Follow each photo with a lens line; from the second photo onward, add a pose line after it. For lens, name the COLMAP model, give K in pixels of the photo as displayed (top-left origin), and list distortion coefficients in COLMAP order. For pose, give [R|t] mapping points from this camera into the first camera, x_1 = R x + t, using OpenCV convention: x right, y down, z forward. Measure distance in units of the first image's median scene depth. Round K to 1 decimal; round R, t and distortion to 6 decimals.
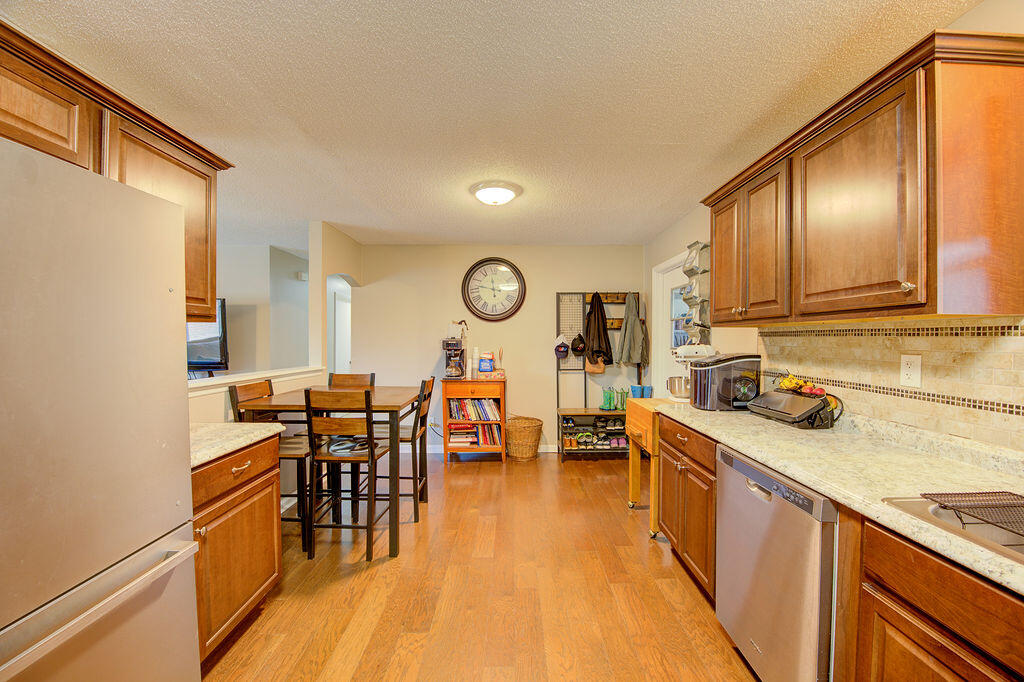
lens RADIAL K [[411.5, 0, 509.3], [0, 411.5, 343.1], [0, 0, 1]] dist [-0.027672, -0.000484]
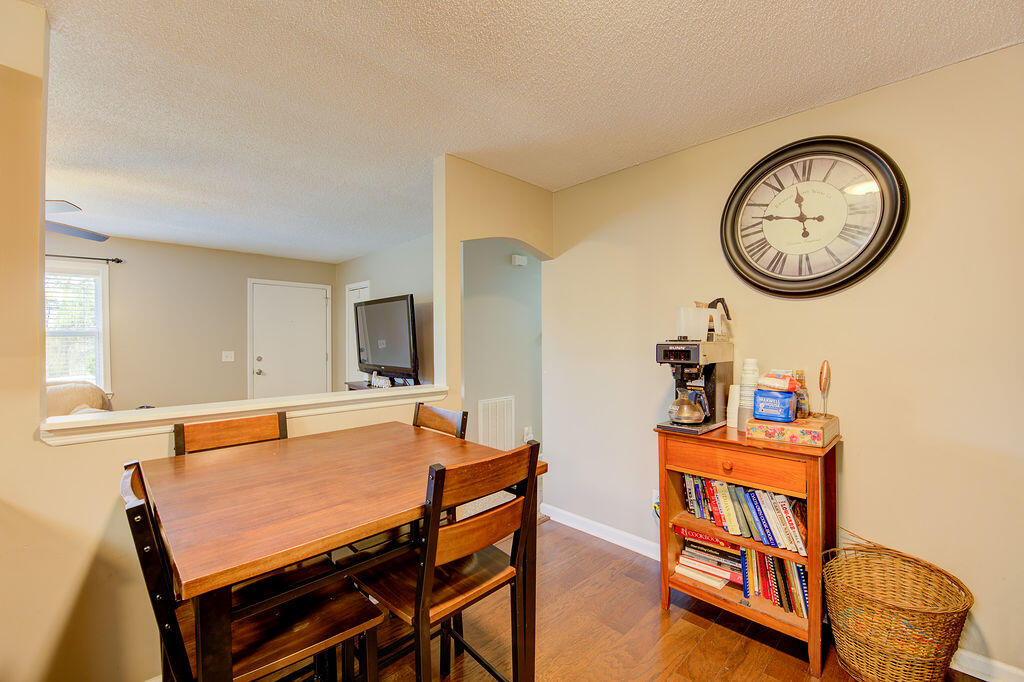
lens RADIAL K [[411.5, 0, 504.2], [0, 411.5, 344.1], [0, 0, 1]] dist [-0.027672, -0.000484]
pose [[0.698160, 0.000268, -0.715942, 0.045342], [0.002243, 0.999994, 0.002561, -0.007446], [0.715938, -0.003394, 0.698155, 0.537025]]
